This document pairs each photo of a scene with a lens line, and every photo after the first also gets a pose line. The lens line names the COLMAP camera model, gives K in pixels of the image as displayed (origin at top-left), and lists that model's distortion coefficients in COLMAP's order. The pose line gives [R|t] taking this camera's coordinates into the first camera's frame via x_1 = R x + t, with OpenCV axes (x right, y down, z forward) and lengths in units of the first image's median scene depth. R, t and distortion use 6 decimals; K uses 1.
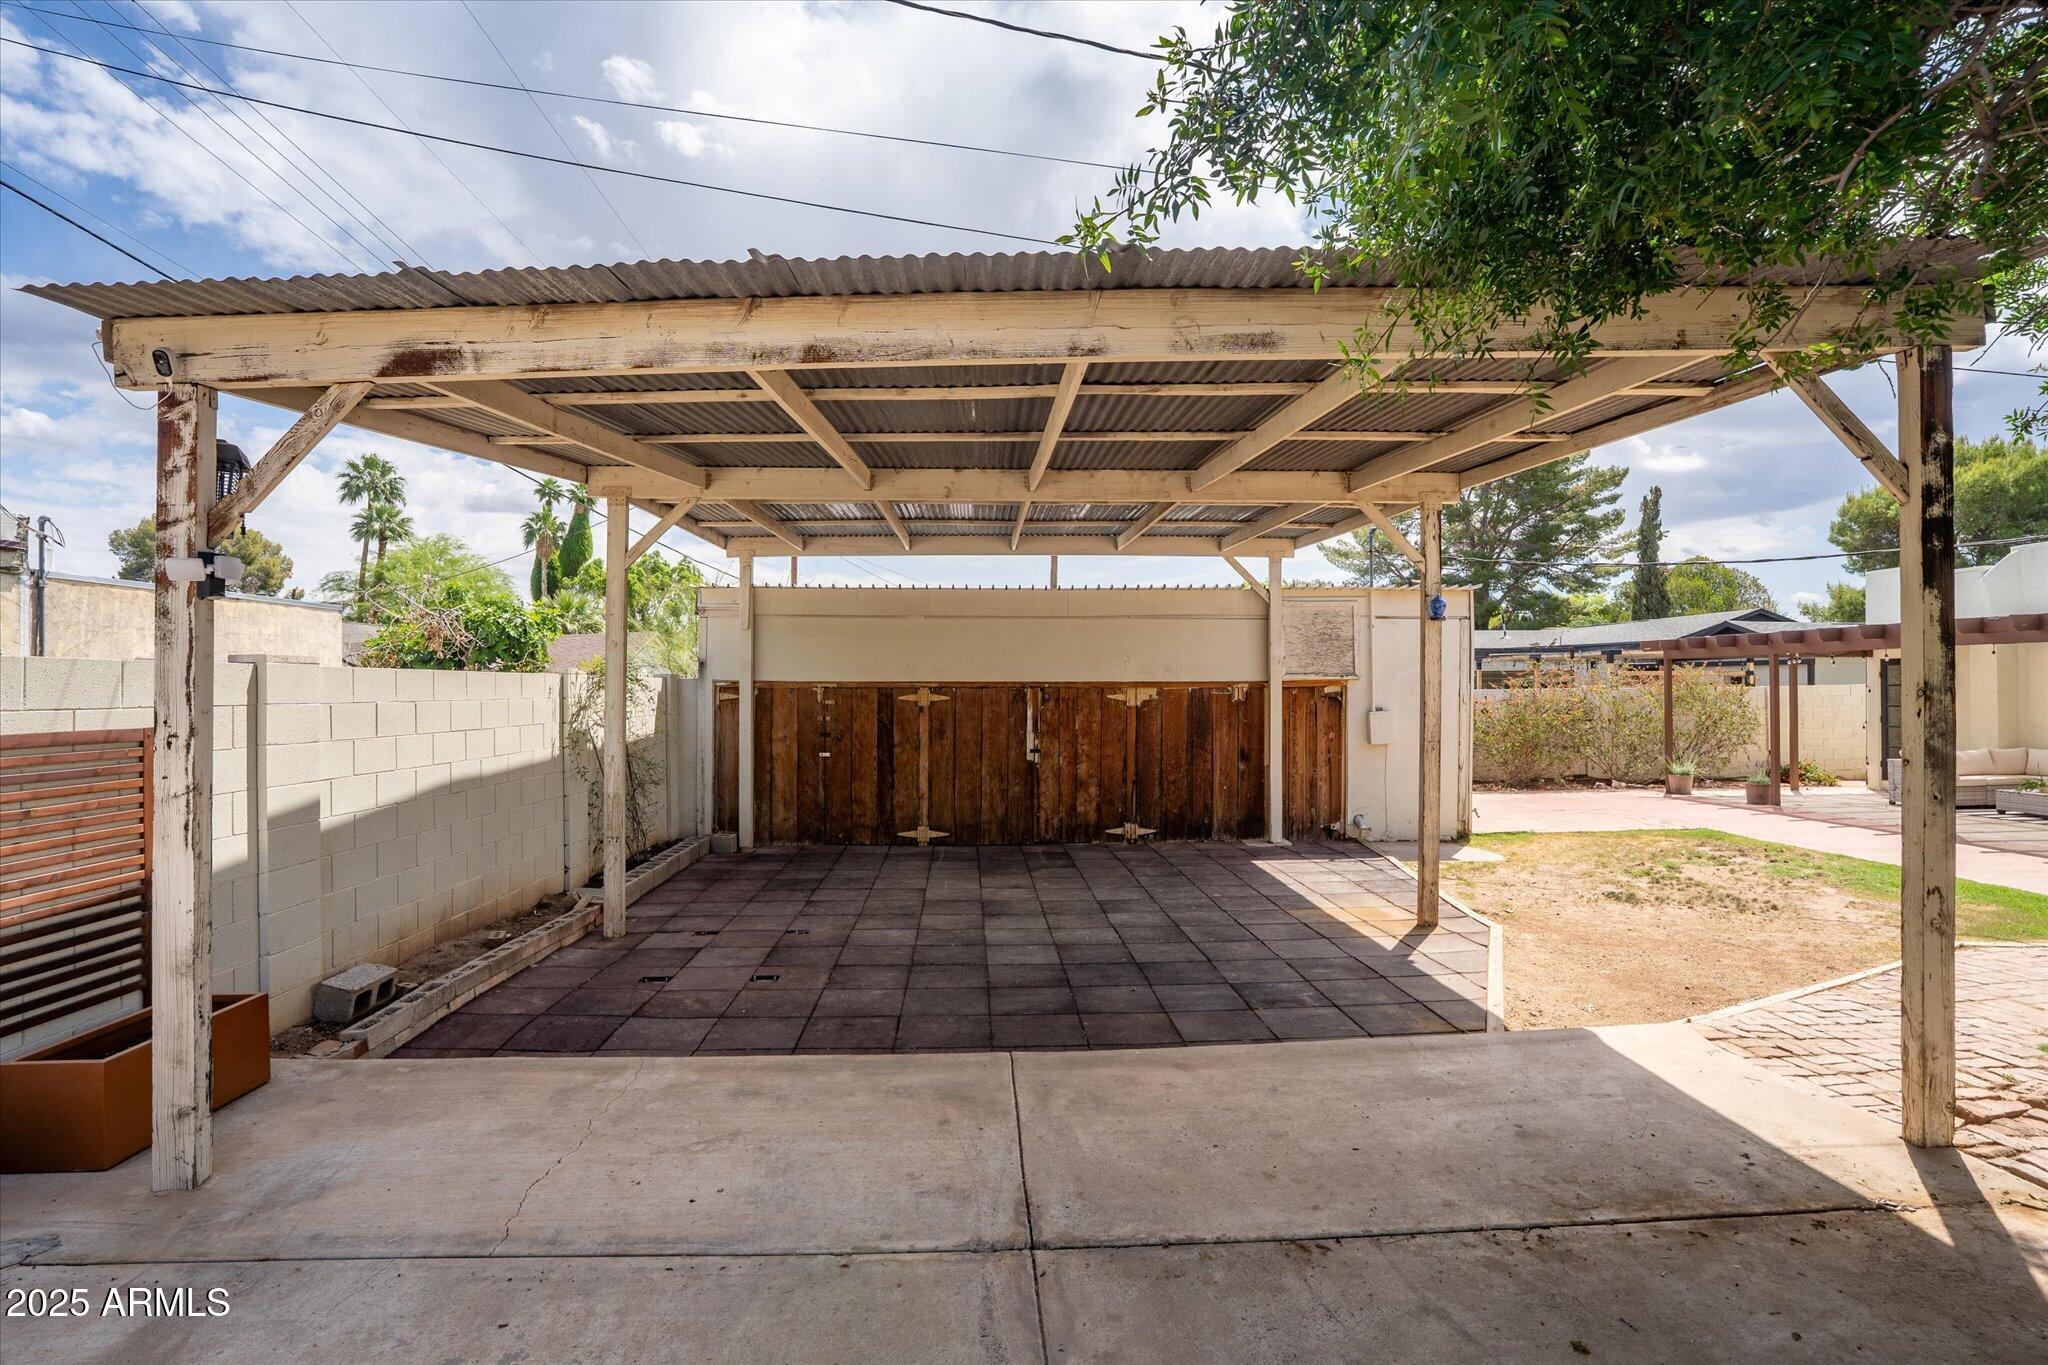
lens RADIAL K [[987.2, 0, 1020.4], [0, 987.2, 681.2], [0, 0, 1]] dist [-0.071966, 0.028575]
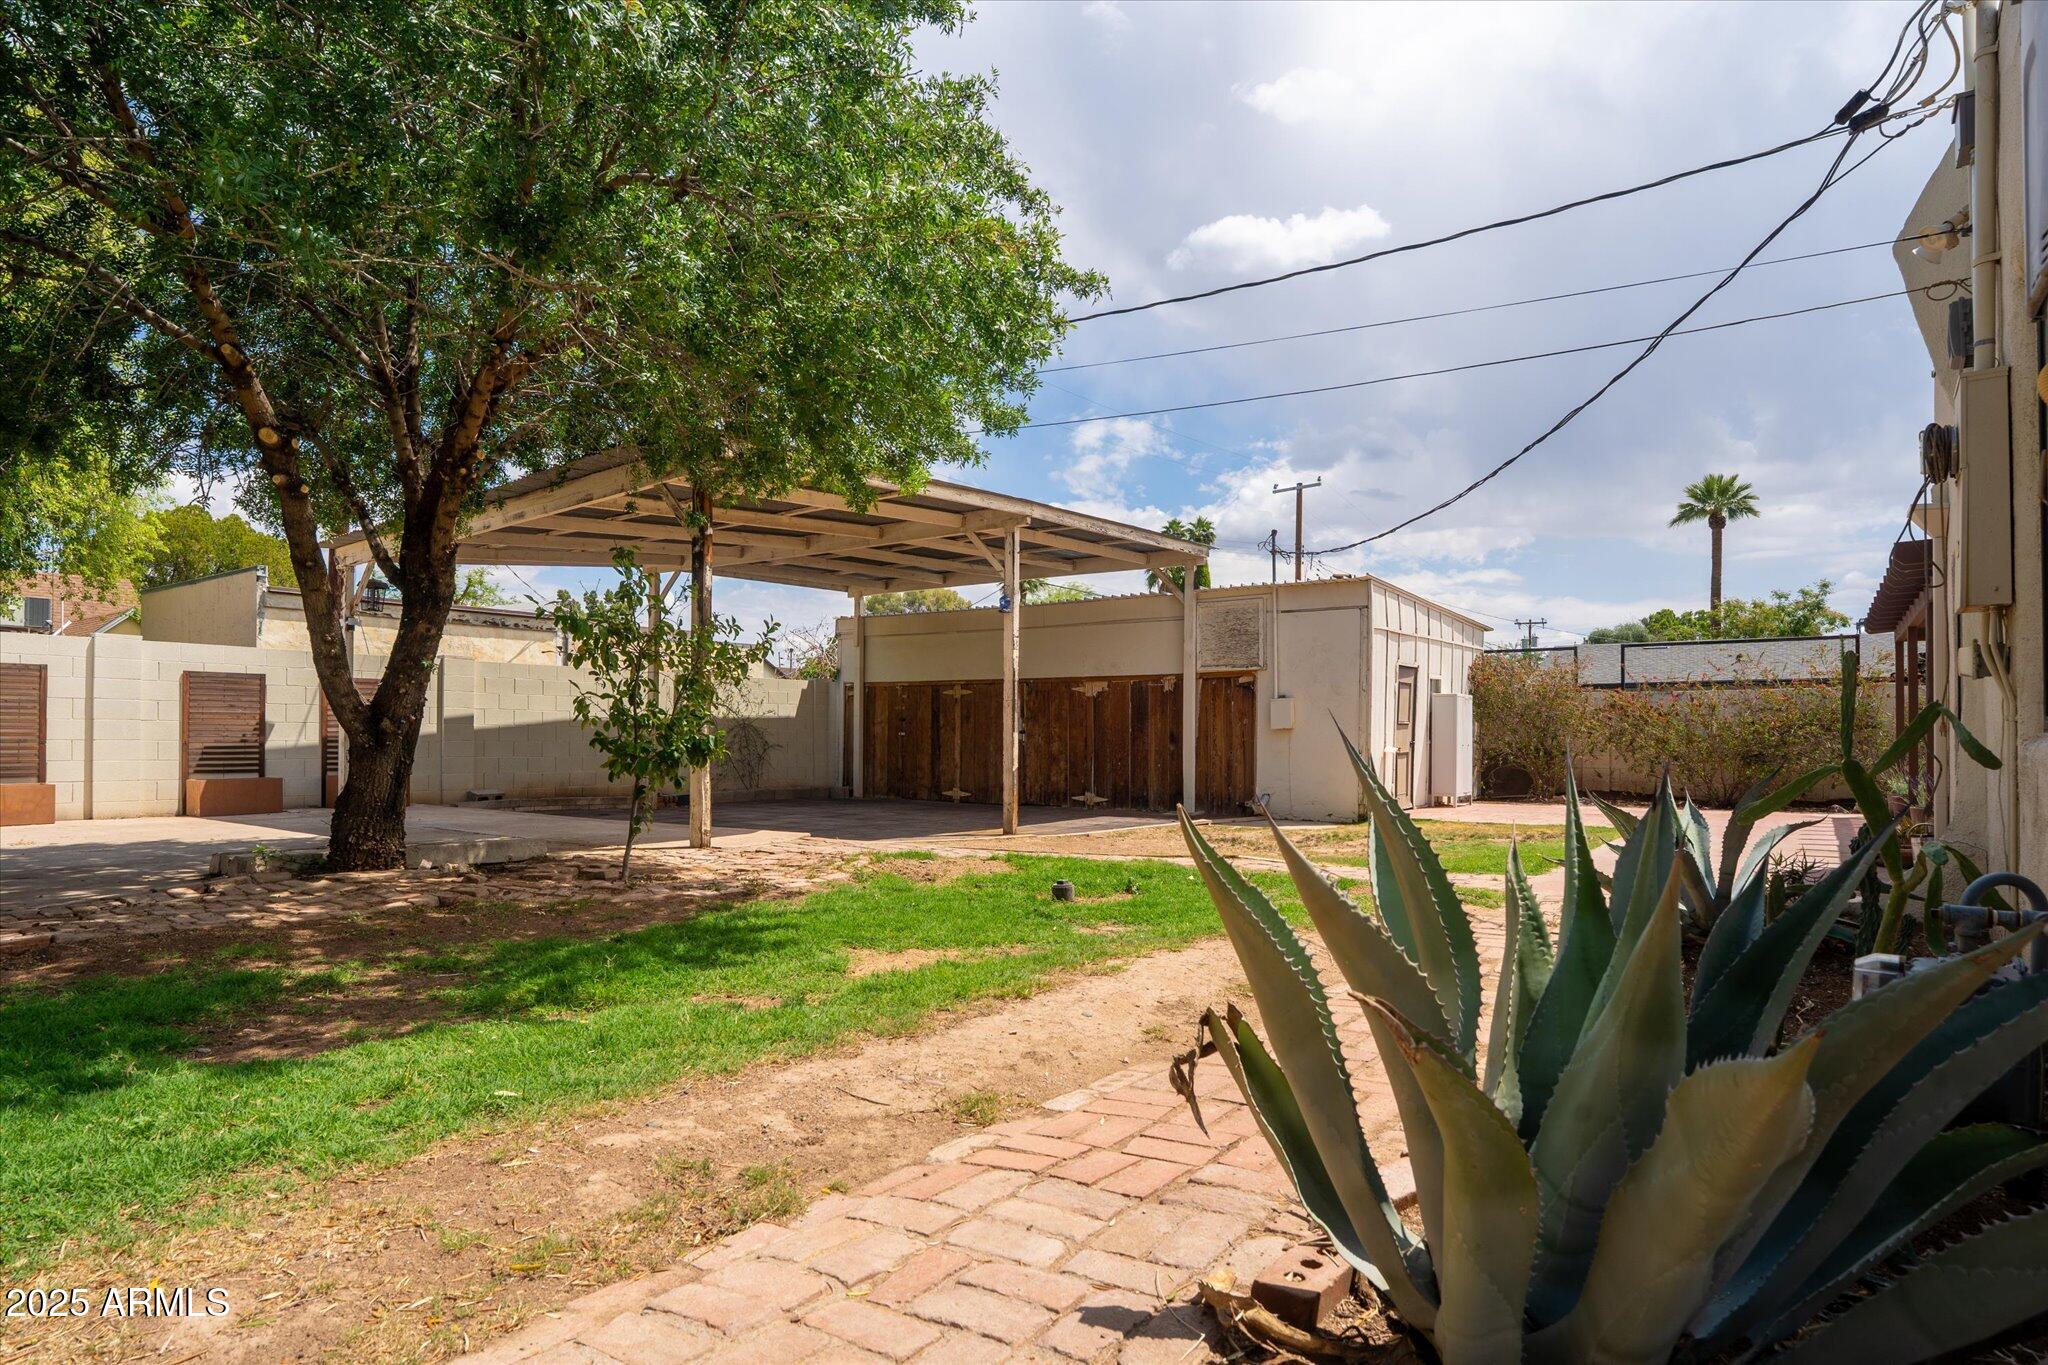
lens RADIAL K [[1146.5, 0, 1025.5], [0, 1146.5, 728.9], [0, 0, 1]] dist [-0.062134, 0.038187]
pose [[0.787269, 0.002932, -0.616603, 0.939622], [-0.004055, 0.999992, -0.000422, 0.067212], [0.616596, 0.002832, 0.787274, -0.173244]]
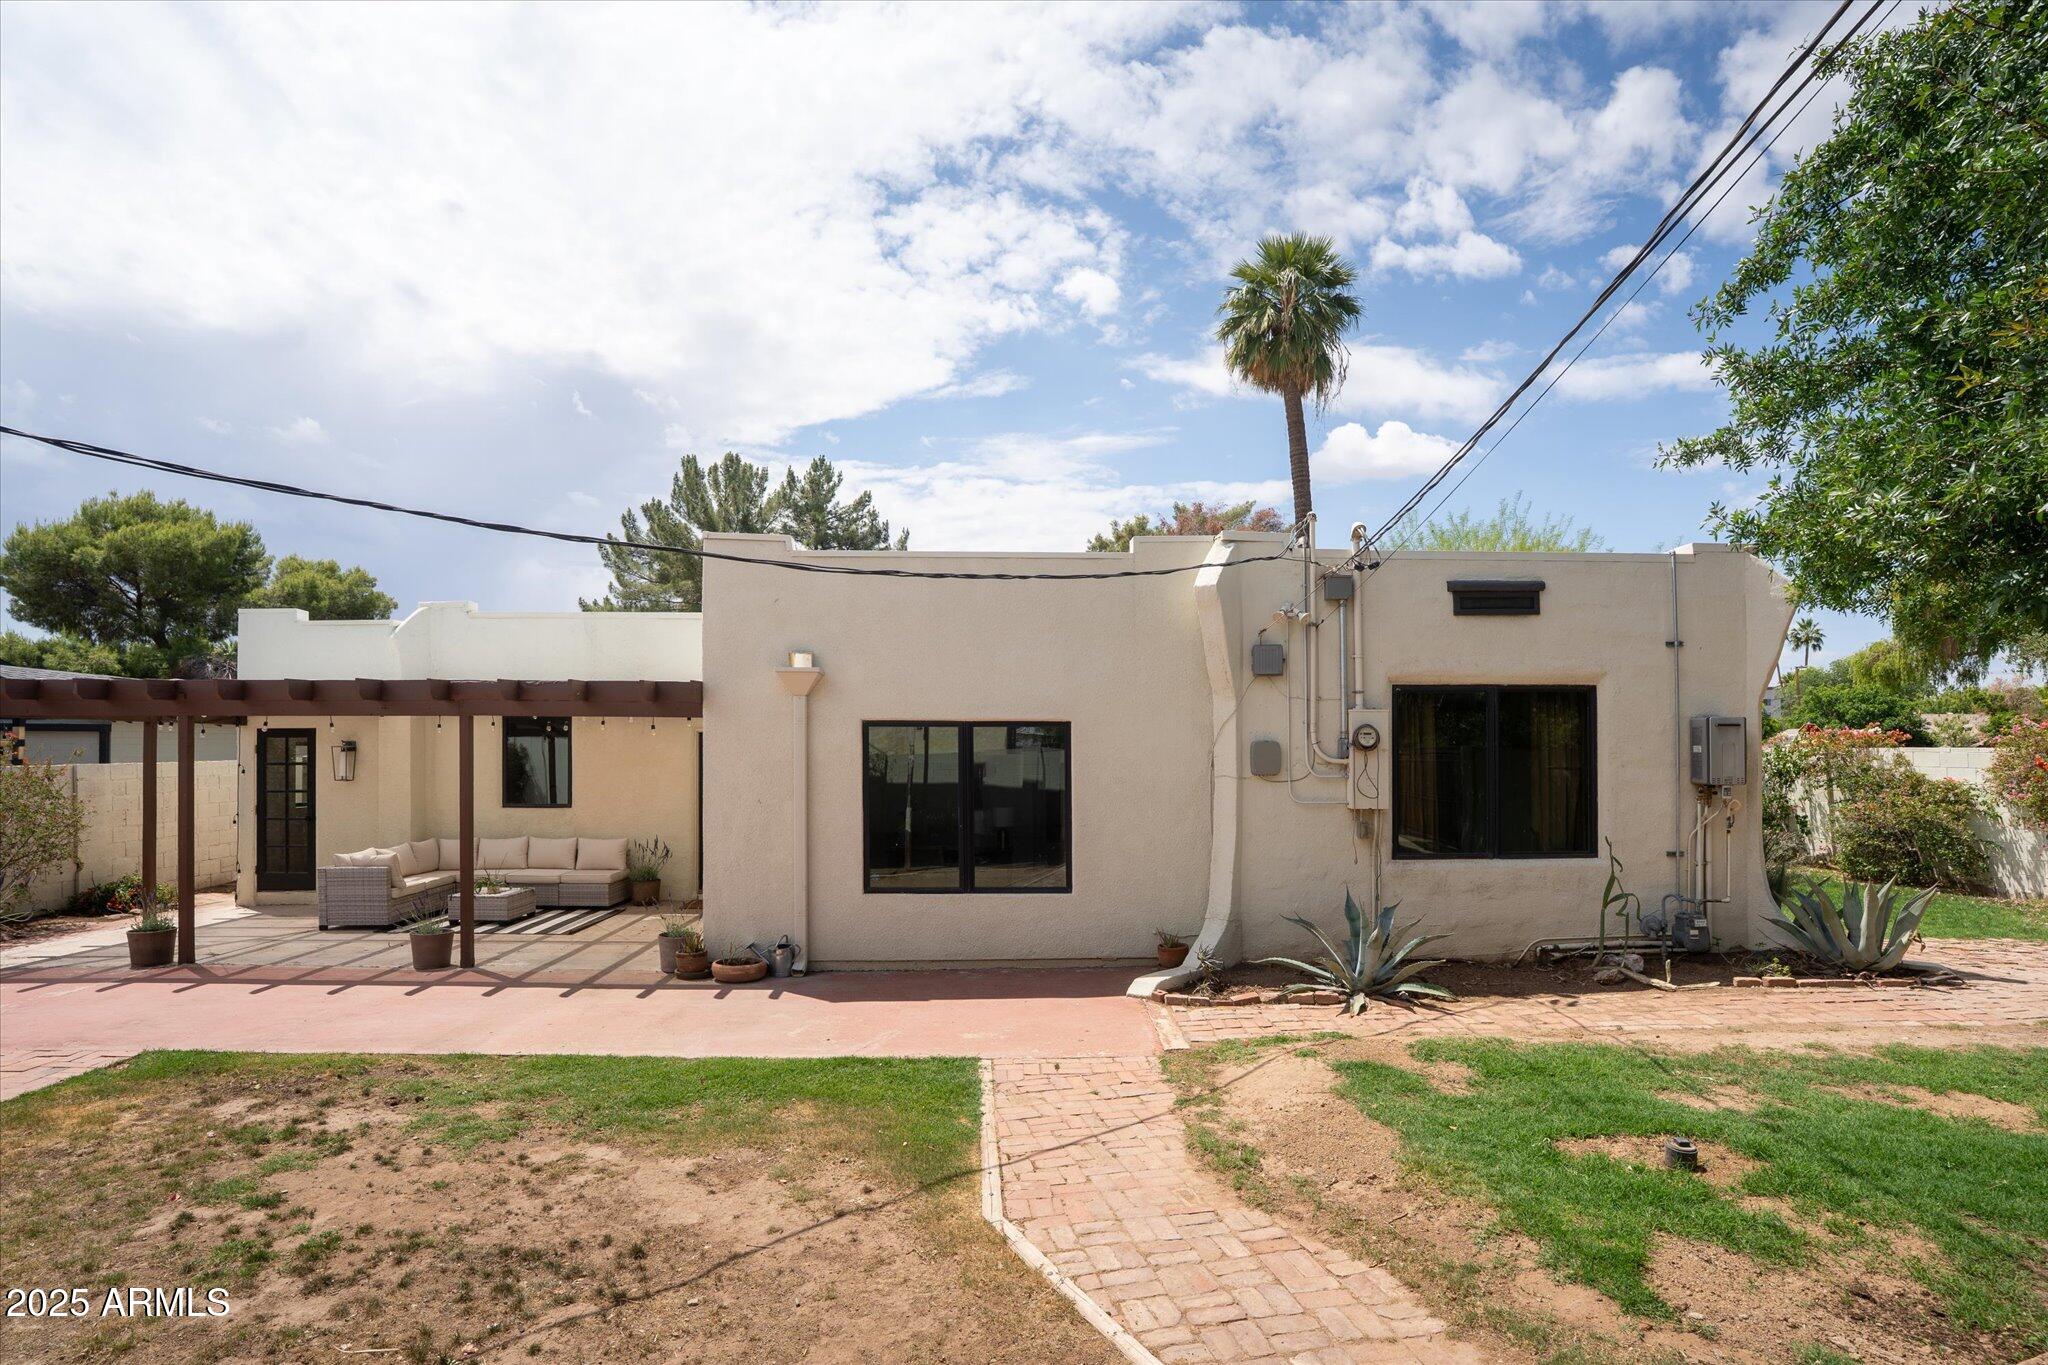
lens RADIAL K [[1047.7, 0, 1035.5], [0, 1047.7, 738.2], [0, 0, 1]] dist [-0.075863, 0.032930]
pose [[0.015515, 0.027919, 0.999490, 0.179466], [-0.010478, 0.999560, -0.027758, -0.000645], [-0.999825, -0.010042, 0.015800, 0.531367]]
